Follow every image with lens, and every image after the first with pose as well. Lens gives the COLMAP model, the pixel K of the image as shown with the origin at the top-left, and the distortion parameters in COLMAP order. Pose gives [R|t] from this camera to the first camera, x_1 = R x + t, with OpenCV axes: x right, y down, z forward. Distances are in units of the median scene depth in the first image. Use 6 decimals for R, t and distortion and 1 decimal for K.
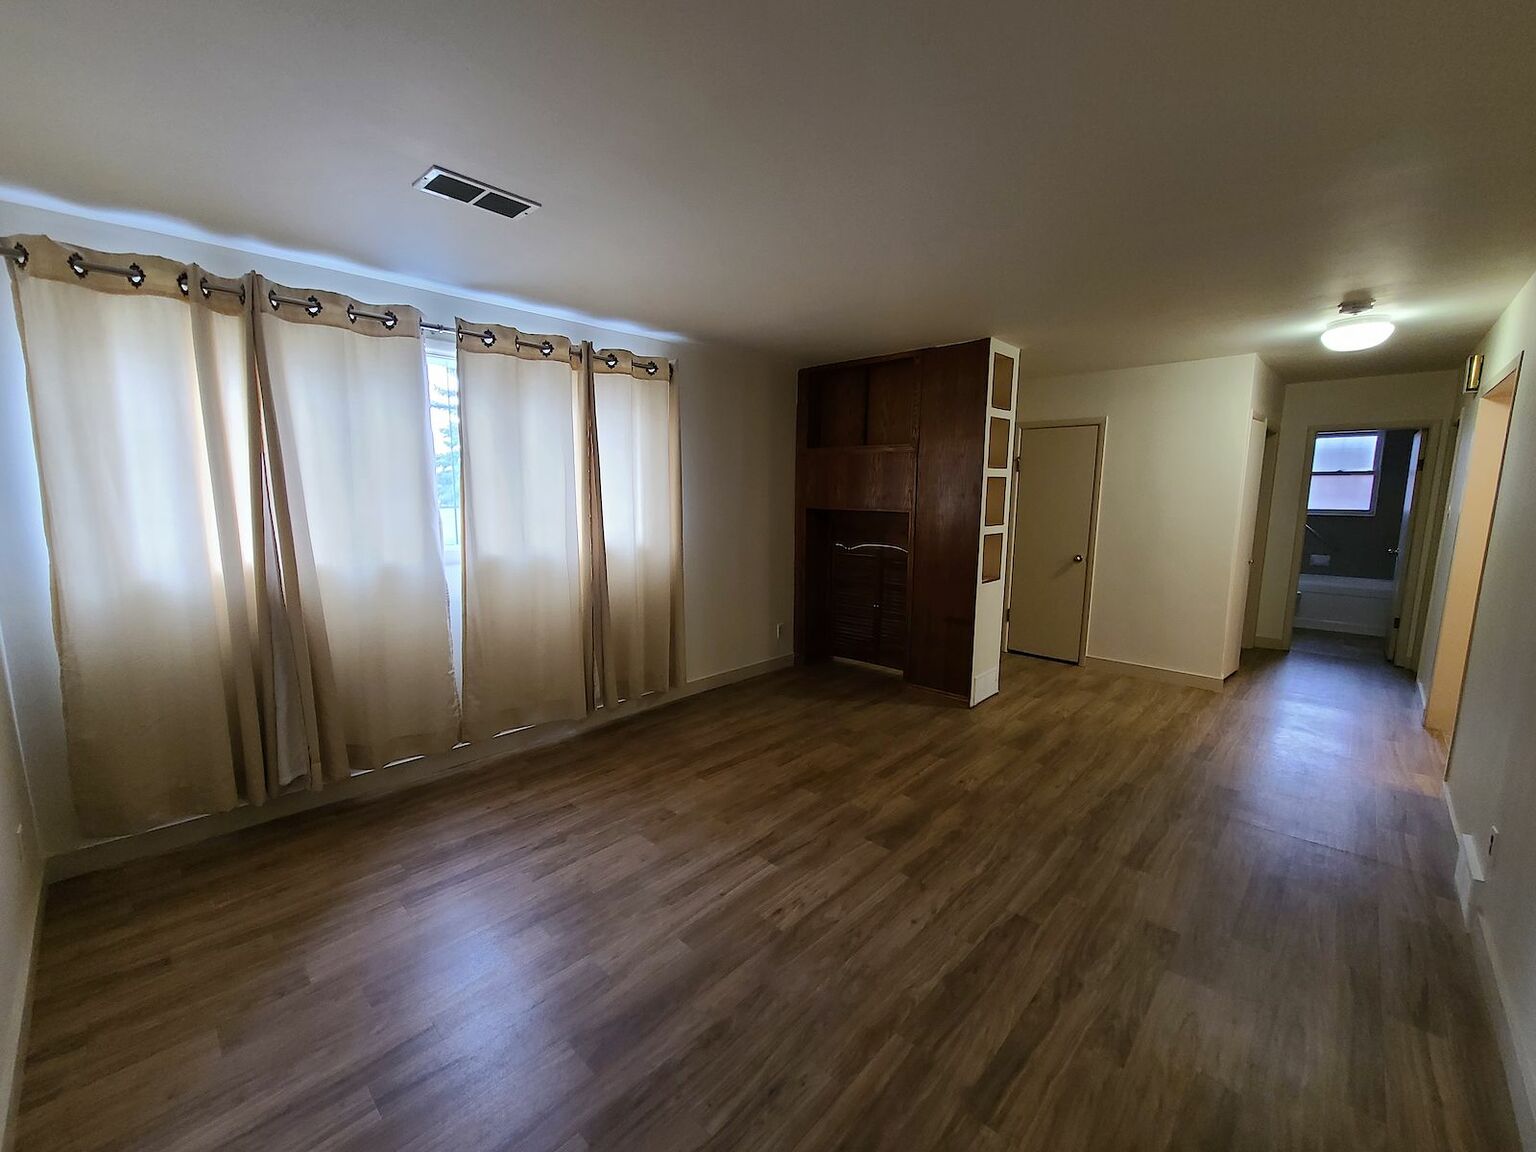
lens RADIAL K [[625.0, 0, 777.4], [0, 625.0, 570.6], [0, 0, 1]] dist [0.007443, -0.002332]
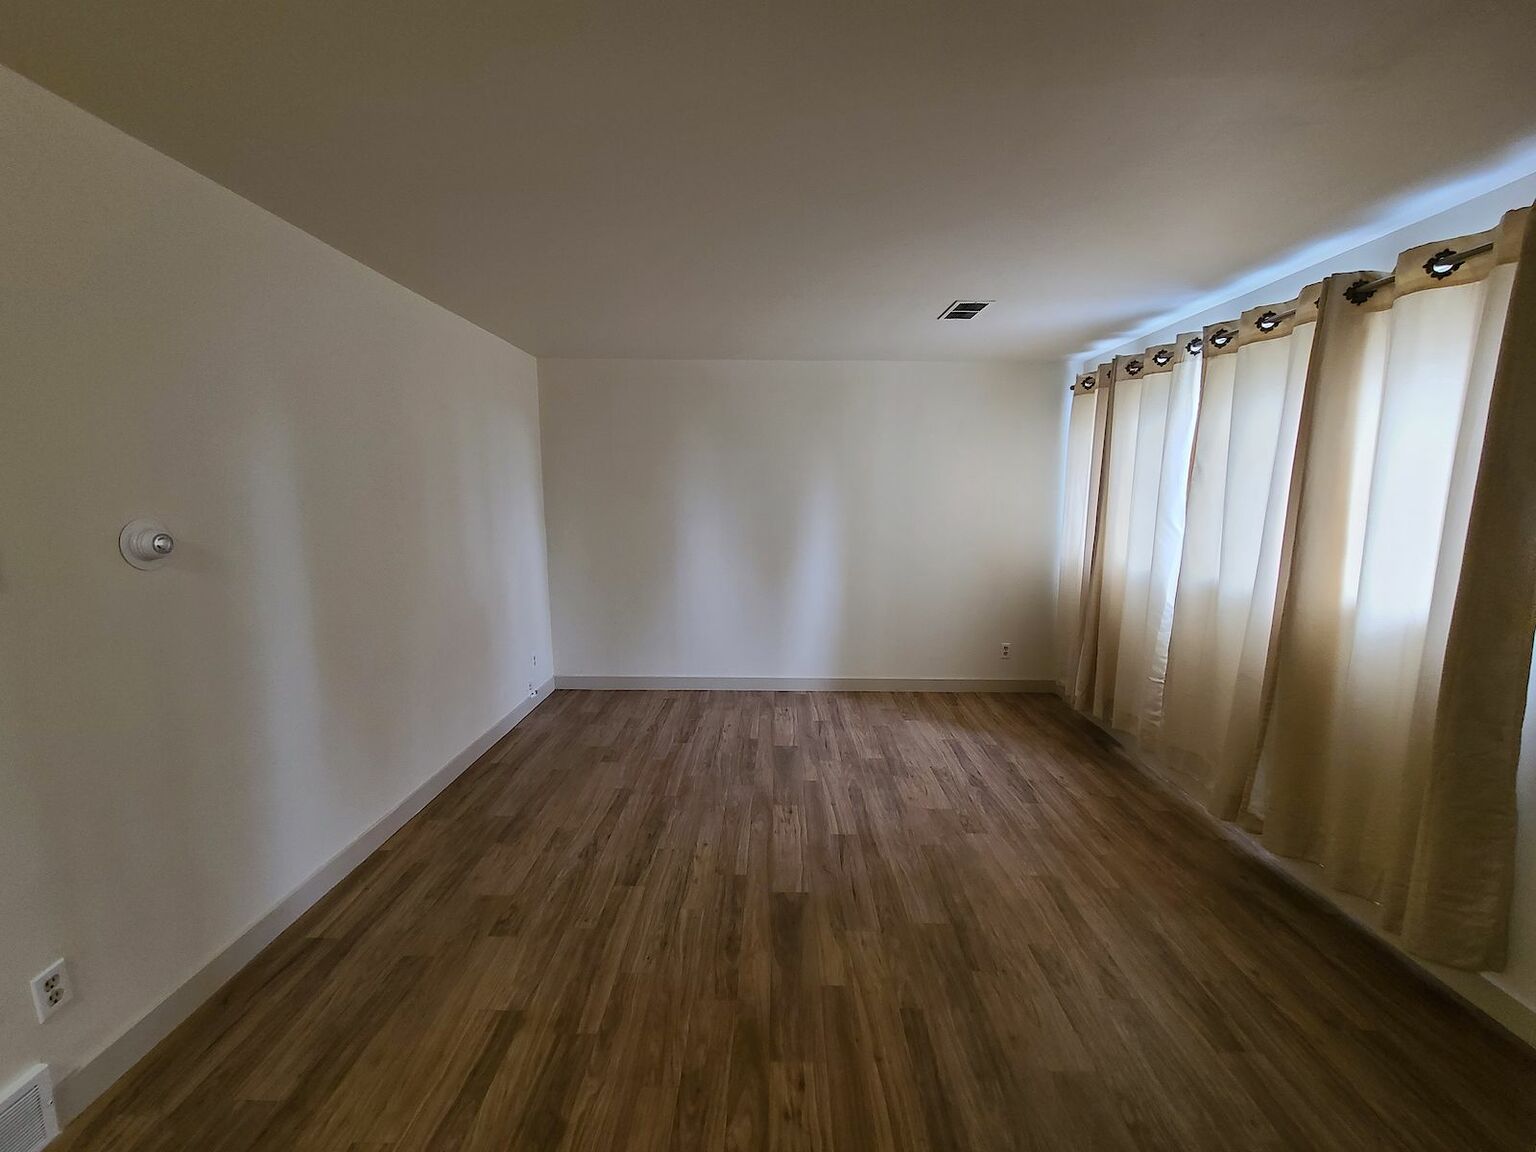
lens RADIAL K [[625.0, 0, 773.5], [0, 625.0, 589.2], [0, 0, 1]] dist [0.007443, -0.002332]
pose [[-0.736196, 0.094736, -0.670105, 0.617542], [-0.099332, 0.964305, 0.245457, -0.172441], [0.669439, 0.247267, -0.700507, 1.252436]]
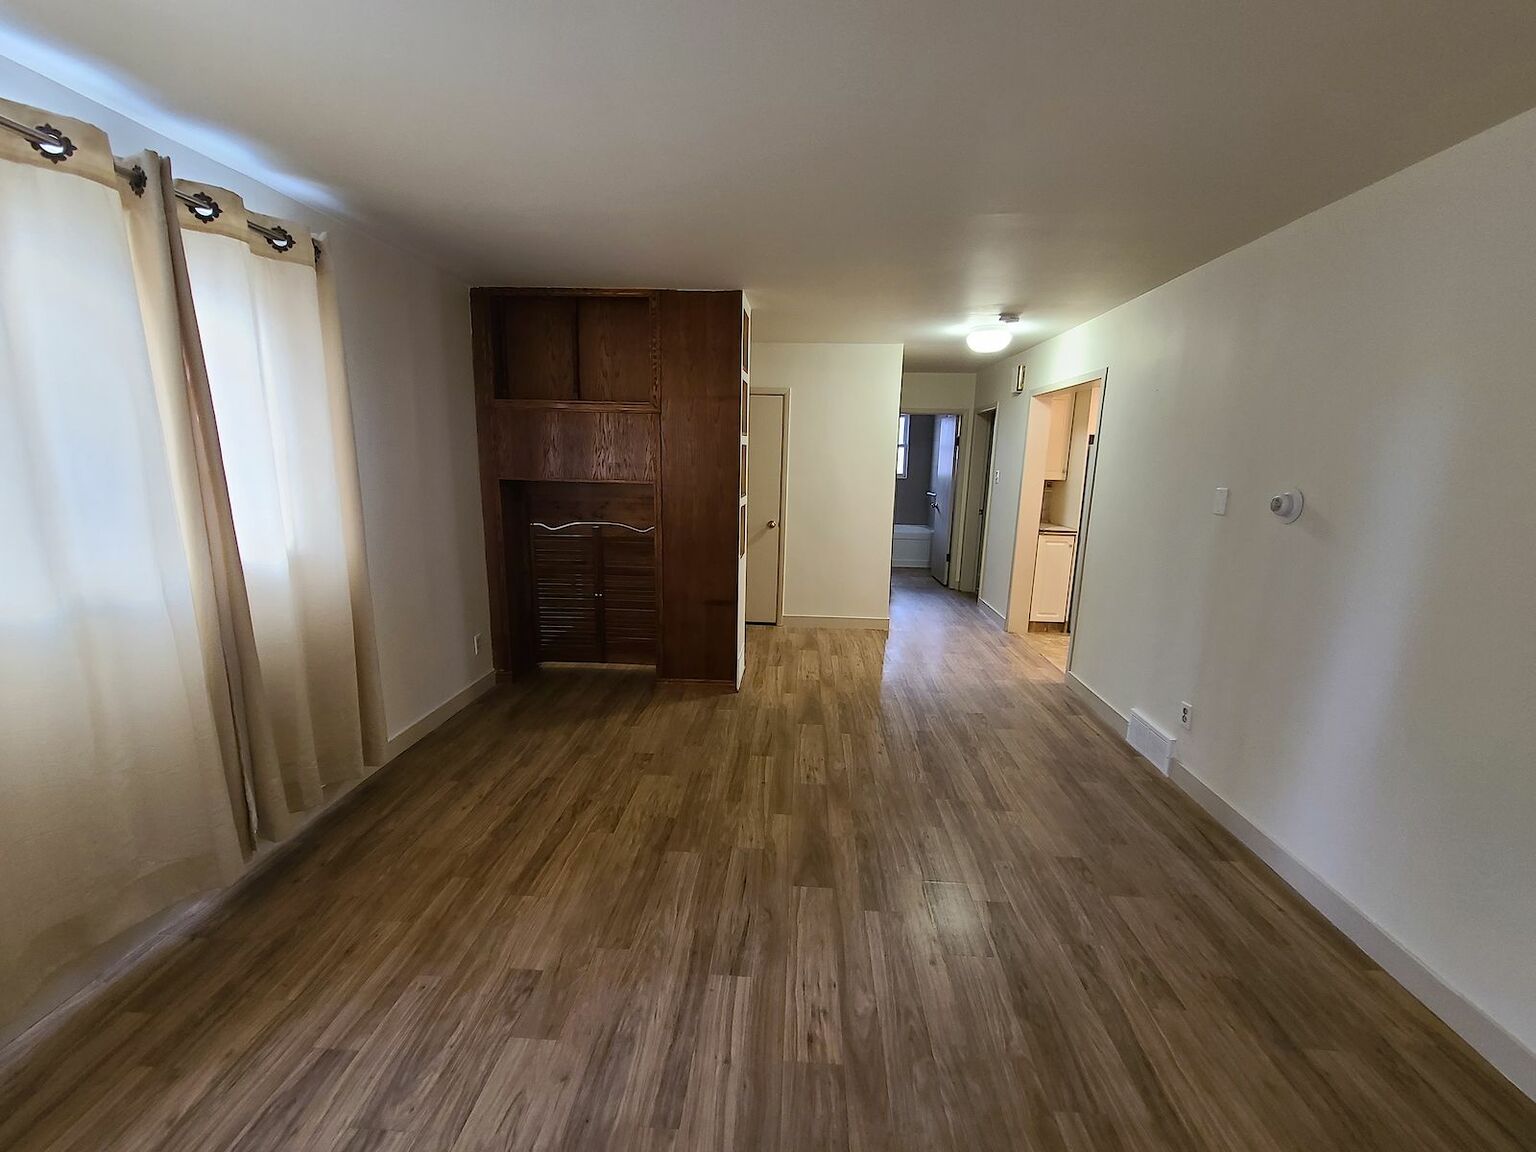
lens RADIAL K [[625.0, 0, 772.1], [0, 625.0, 573.3], [0, 0, 1]] dist [0.007443, -0.002332]
pose [[0.766874, -0.108142, 0.632622, -0.309867], [0.064959, 0.993719, 0.091124, -0.055109], [-0.638502, -0.028786, 0.769081, 0.326739]]
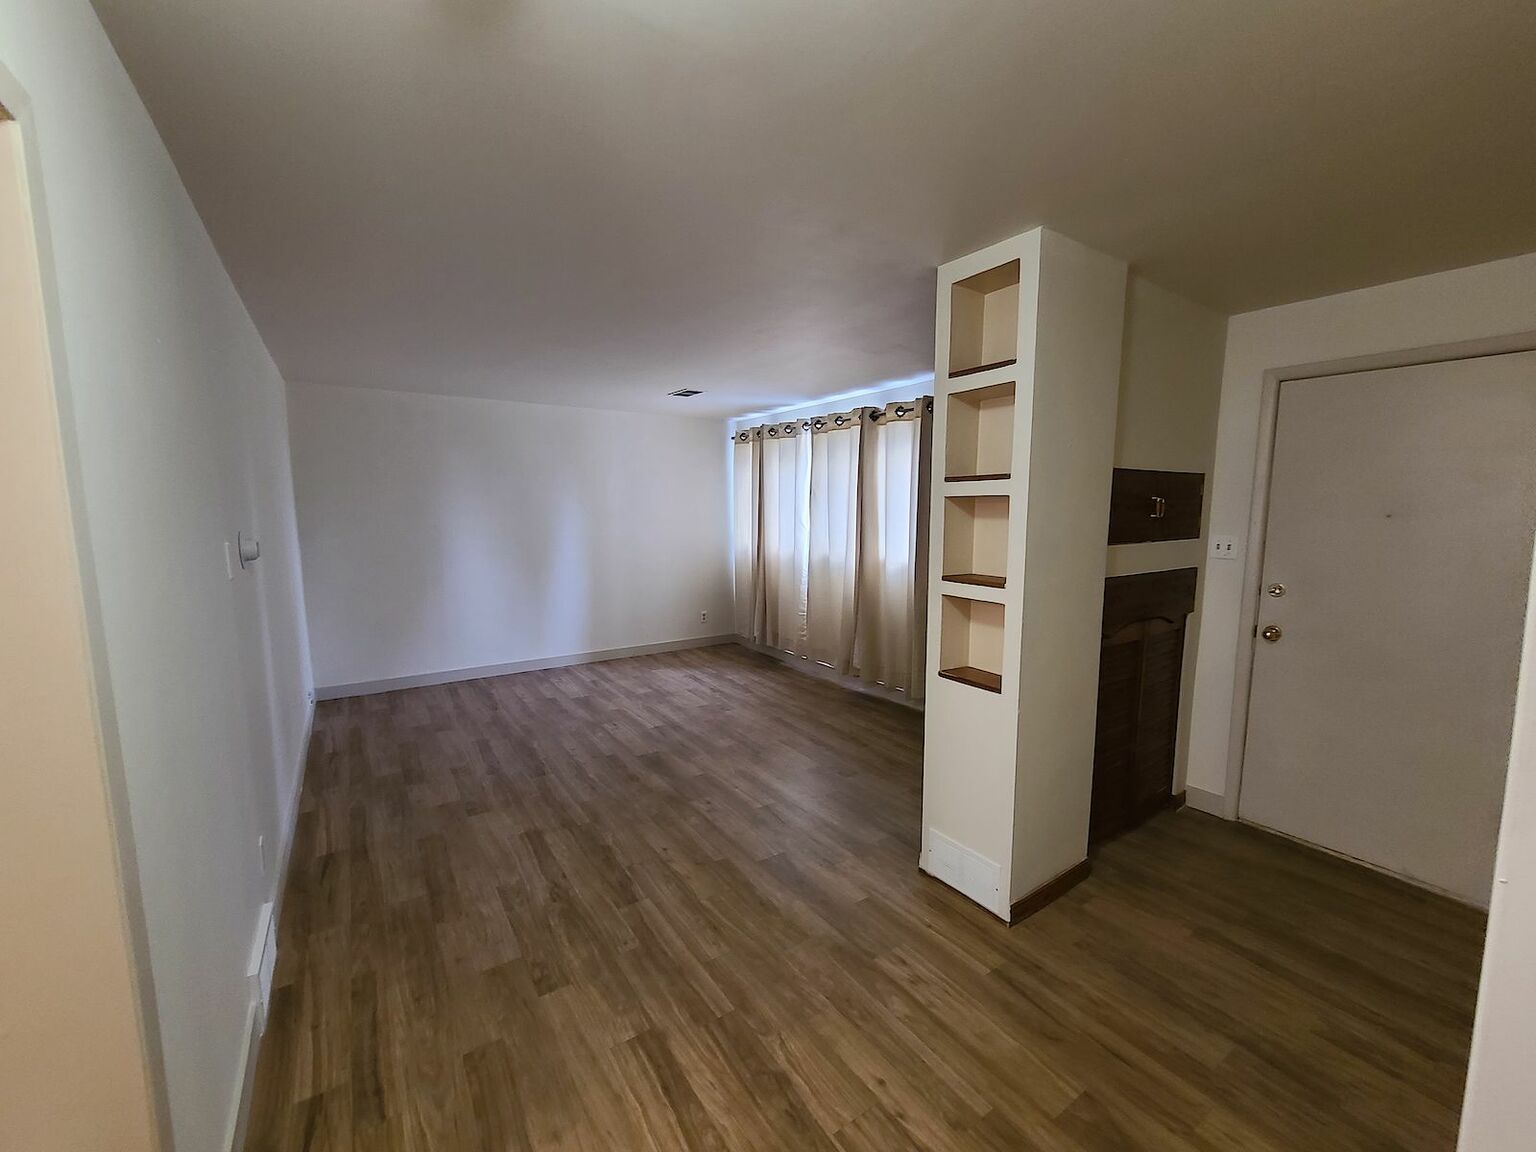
lens RADIAL K [[625.0, 0, 773.1], [0, 625.0, 611.3], [0, 0, 1]] dist [0.007443, -0.002332]
pose [[-0.225606, 0.156480, -0.961570, 1.209777], [-0.129031, 0.973521, 0.188698, -0.171870], [0.965636, 0.166643, -0.199441, 1.264382]]
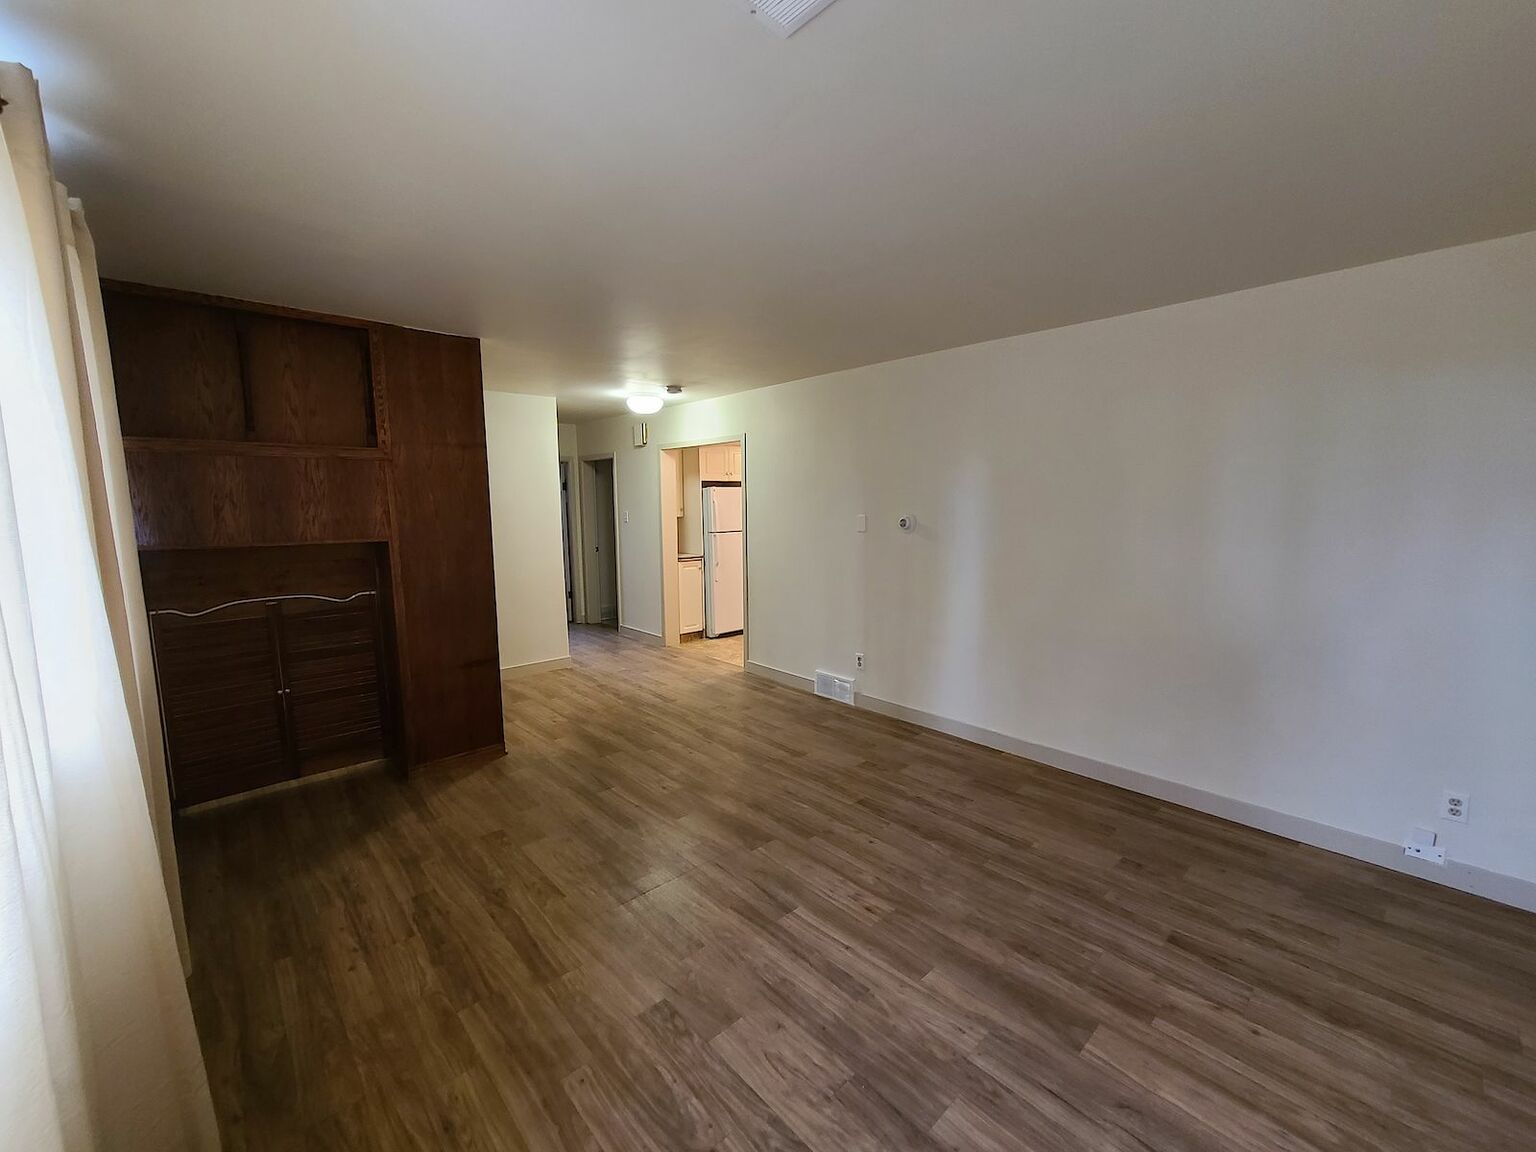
lens RADIAL K [[625.0, 0, 767.4], [0, 625.0, 567.2], [0, 0, 1]] dist [0.007443, -0.002332]
pose [[0.080005, -0.112147, 0.990466, -0.690086], [0.135621, 0.985636, 0.100645, -0.107785], [-0.987525, 0.126276, 0.094066, 0.692387]]
